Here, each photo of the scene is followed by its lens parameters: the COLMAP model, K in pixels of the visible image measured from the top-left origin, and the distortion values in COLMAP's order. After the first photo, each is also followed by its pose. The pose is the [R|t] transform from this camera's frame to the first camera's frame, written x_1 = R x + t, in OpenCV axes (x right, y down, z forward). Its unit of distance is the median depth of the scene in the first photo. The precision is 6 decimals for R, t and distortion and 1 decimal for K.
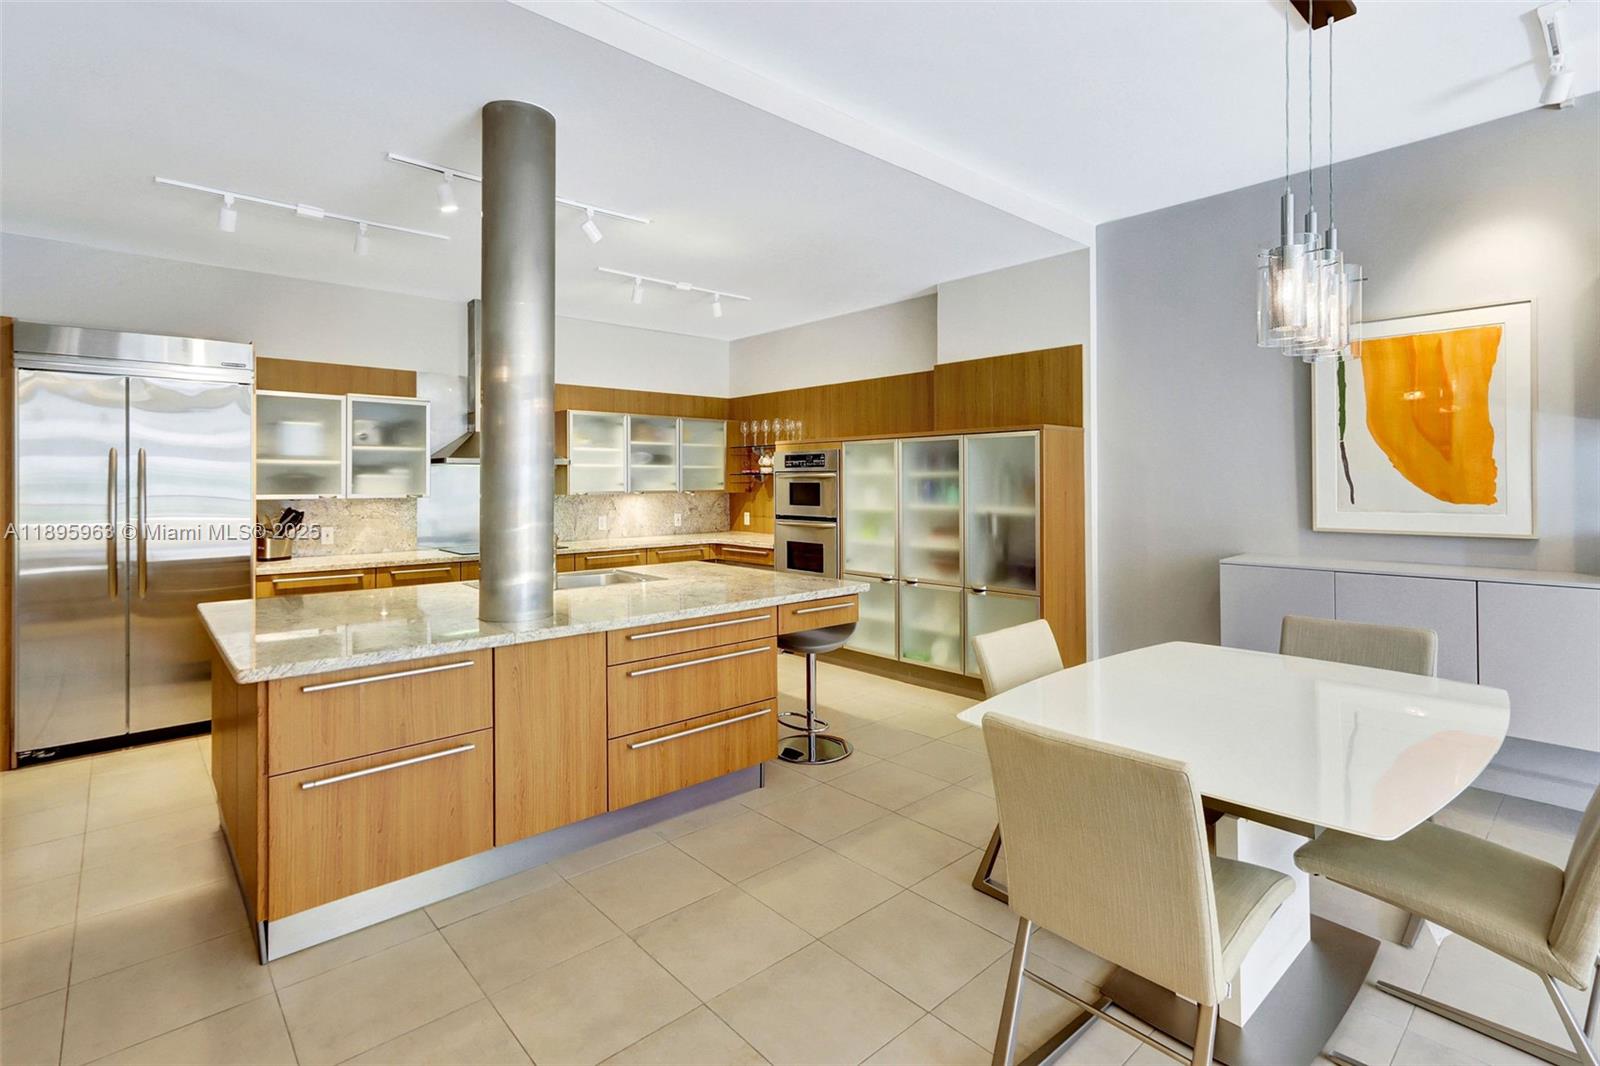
lens RADIAL K [[758.3, 0, 790.7], [0, 758.3, 482.2], [0, 0, 1]] dist [0.000847, 0.000203]
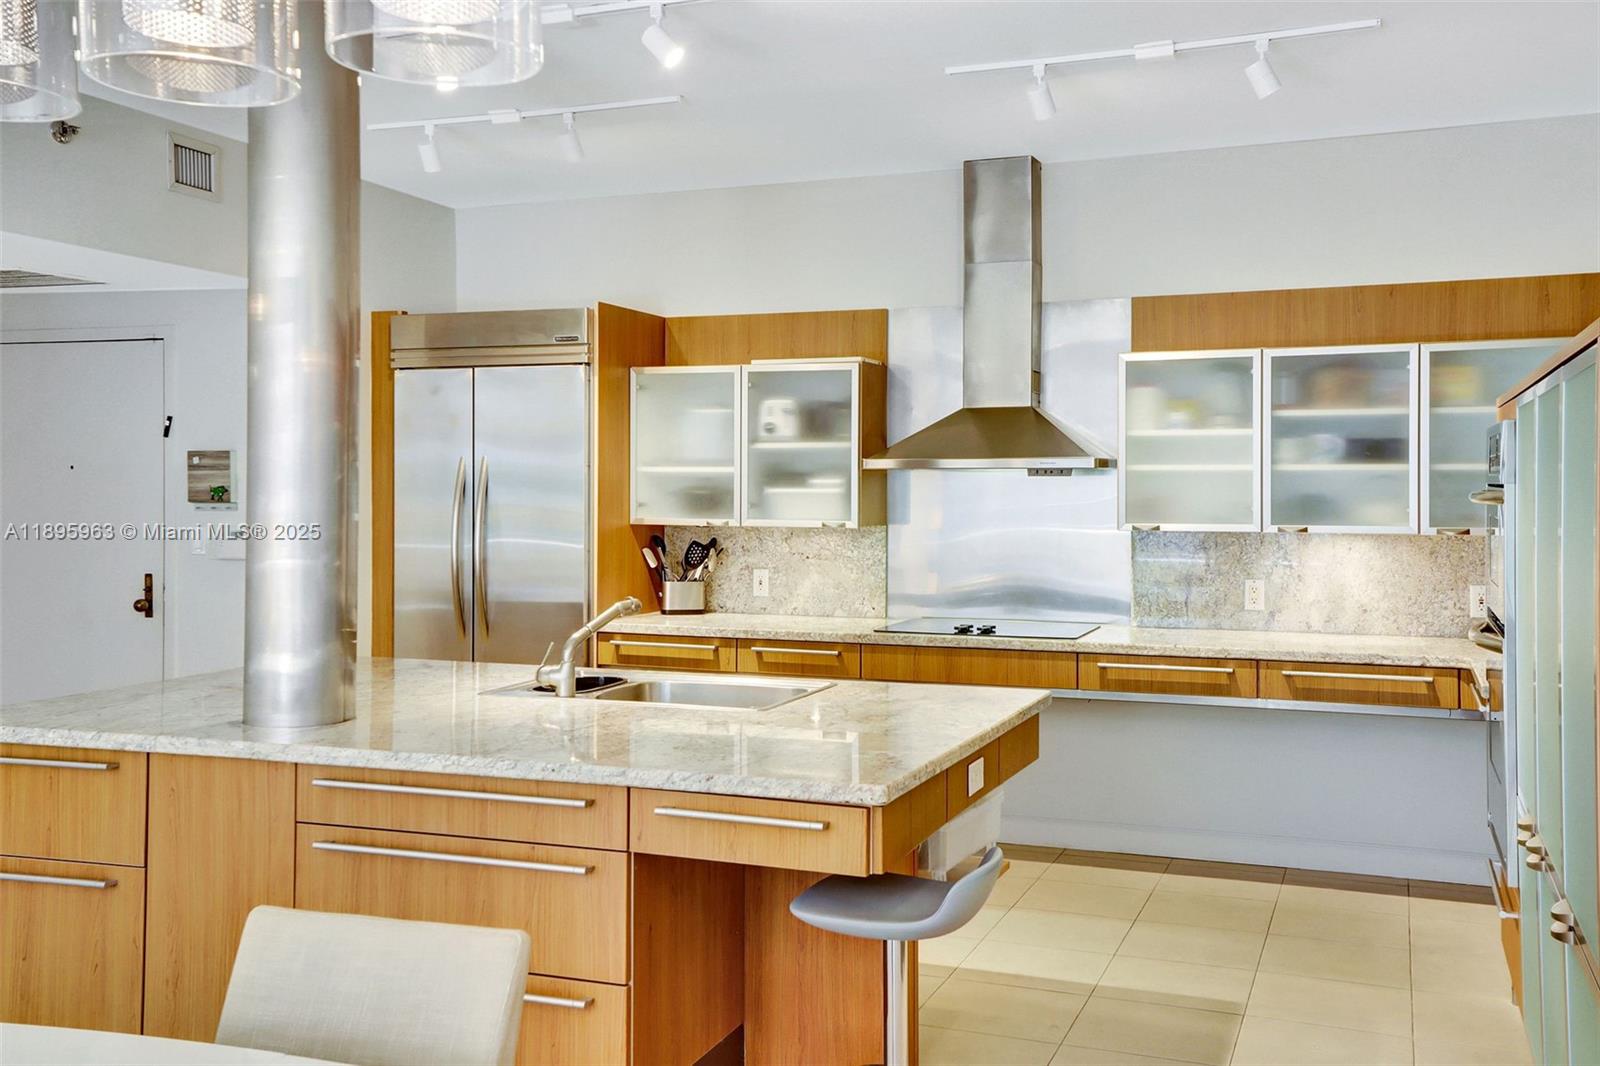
lens RADIAL K [[1557.6, 0, 792.0], [0, 1557.6, 504.6], [0, 0, 1]] dist [0.091564, 0.002667]
pose [[0.457351, 0.016391, -0.889135, 0.617326], [-0.003976, 0.999858, 0.016387, -0.018569], [0.889277, -0.003960, 0.457351, 0.456775]]
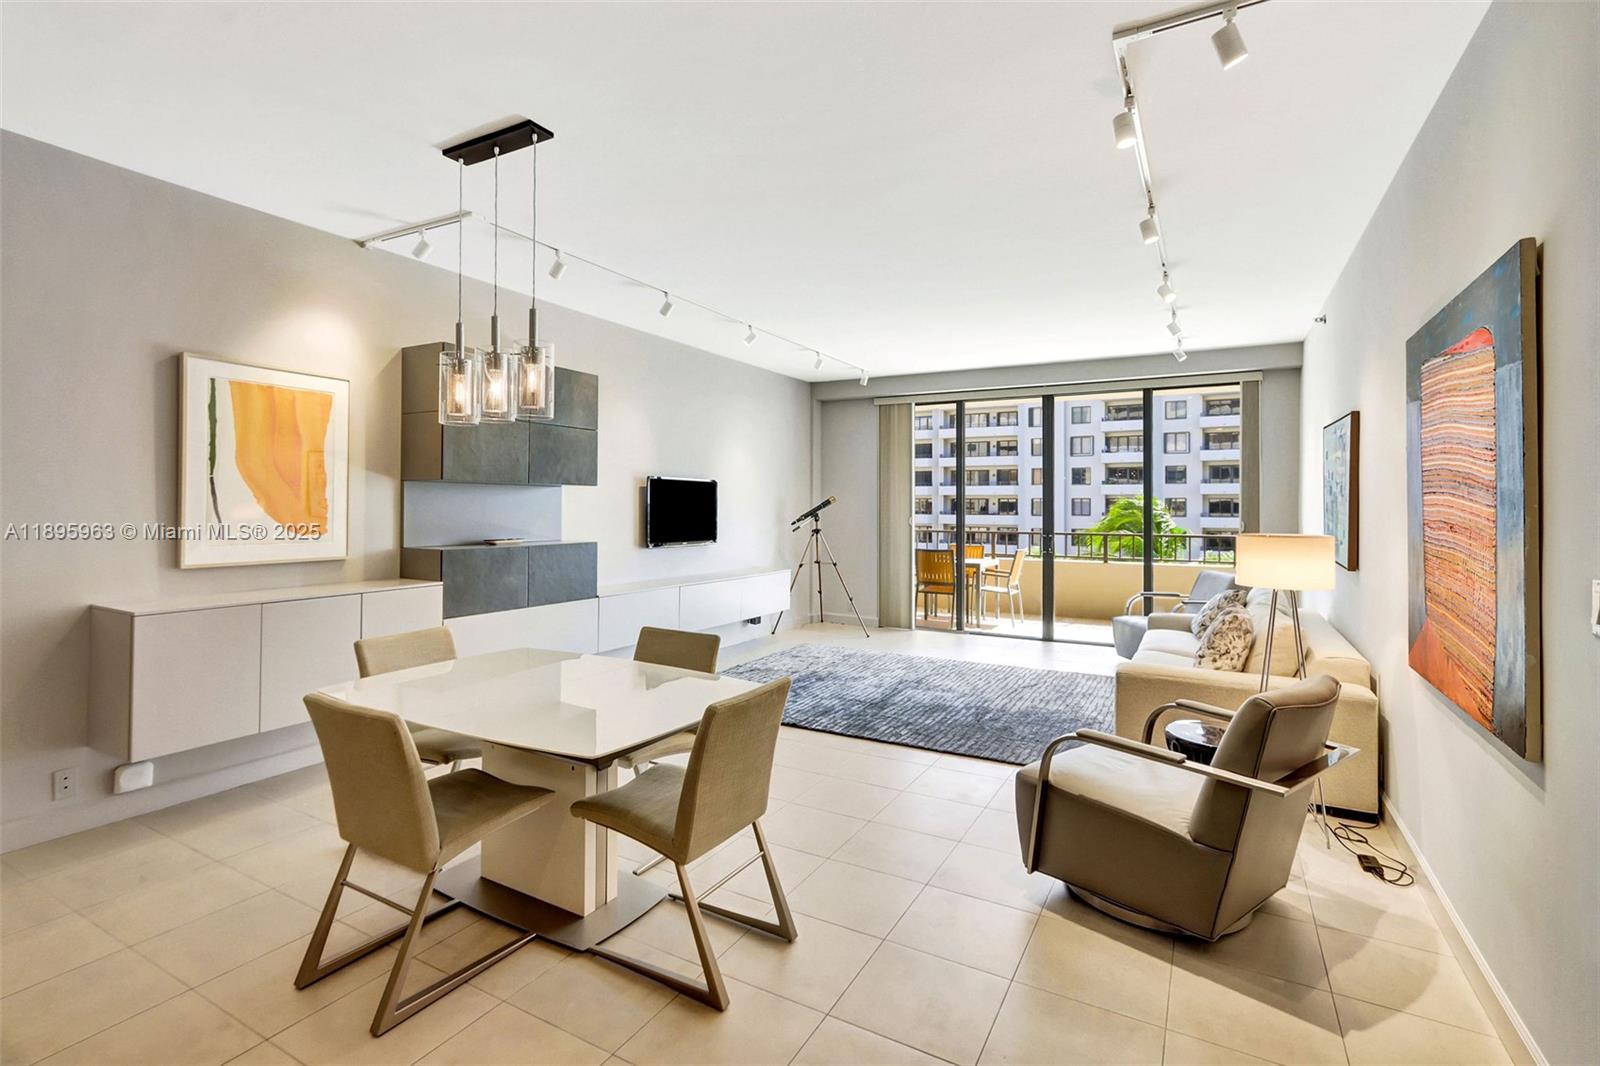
lens RADIAL K [[744.6, 0, 791.5], [0, 744.6, 509.5], [0, 0, 1]] dist [0.002051, 0.000513]
pose [[-0.353818, 0.003377, 0.935308, -0.347688], [0.003217, 0.999992, -0.002393, -0.004336], [-0.935309, 0.002162, -0.353826, 0.485138]]
